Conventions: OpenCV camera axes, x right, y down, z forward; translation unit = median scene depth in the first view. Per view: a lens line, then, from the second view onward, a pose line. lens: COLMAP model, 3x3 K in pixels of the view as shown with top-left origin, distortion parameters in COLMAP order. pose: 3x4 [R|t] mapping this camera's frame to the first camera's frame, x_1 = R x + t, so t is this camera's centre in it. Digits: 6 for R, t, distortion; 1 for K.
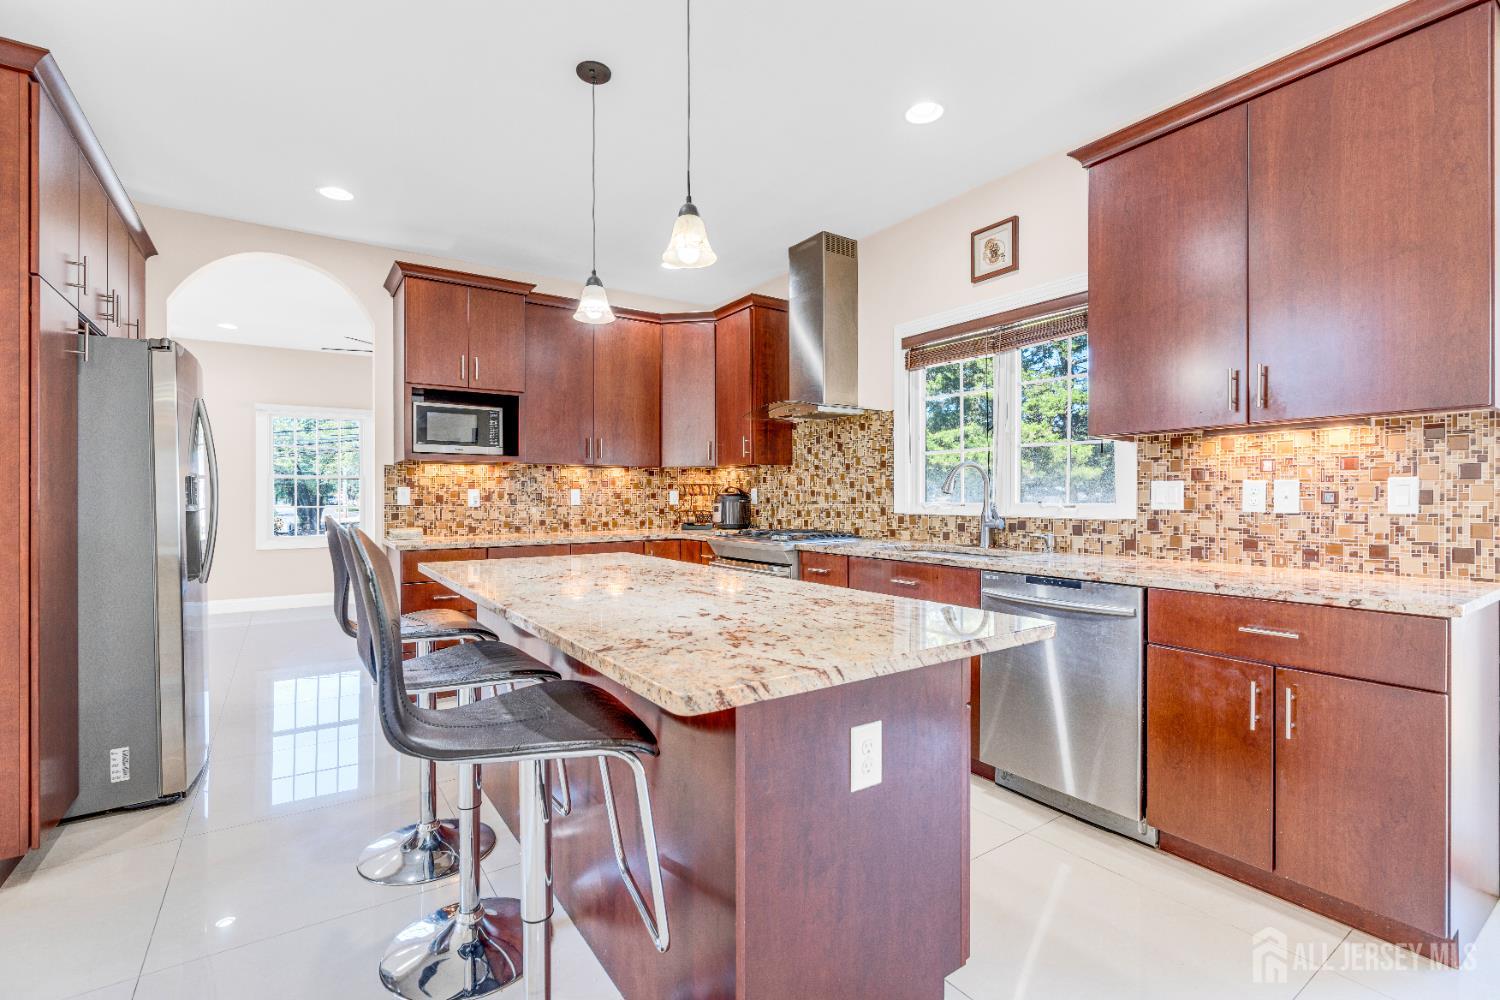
lens RADIAL K [[680.1, 0, 736.9], [0, 680.1, 497.8], [0, 0, 1]] dist [-0.000088, 0.000297]
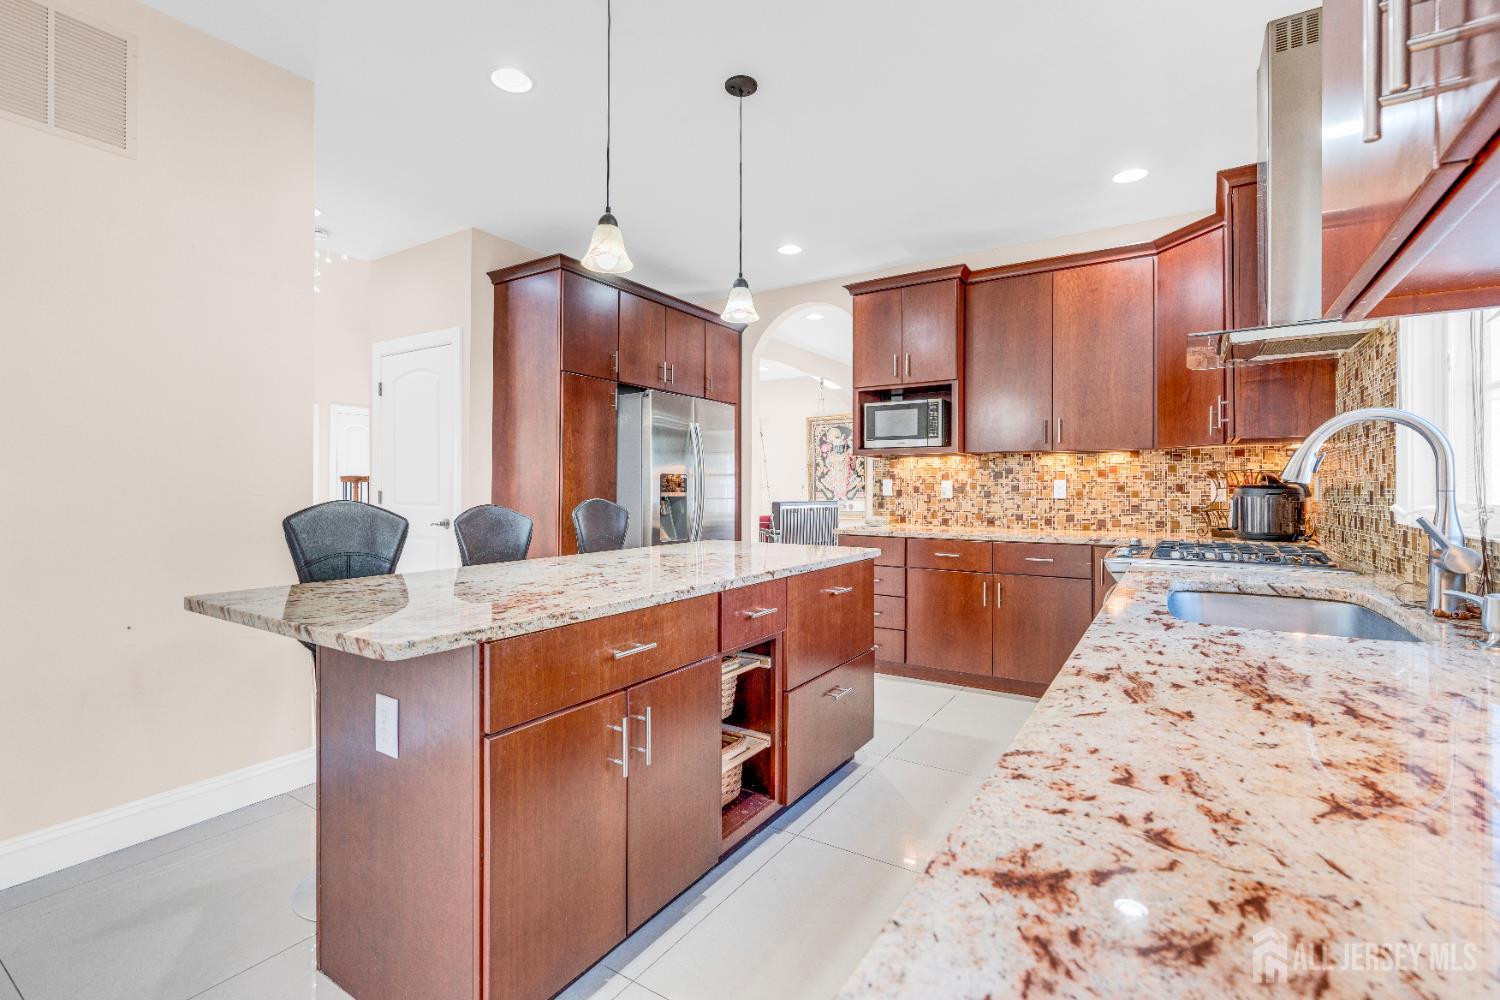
lens RADIAL K [[680.1, 0, 736.9], [0, 680.1, 497.8], [0, 0, 1]] dist [-0.000088, 0.000297]
pose [[0.375355, 0.016958, -0.926726, 0.463550], [-0.005325, 0.999856, 0.016140, -0.002031], [0.926866, -0.001124, 0.375392, 0.355230]]
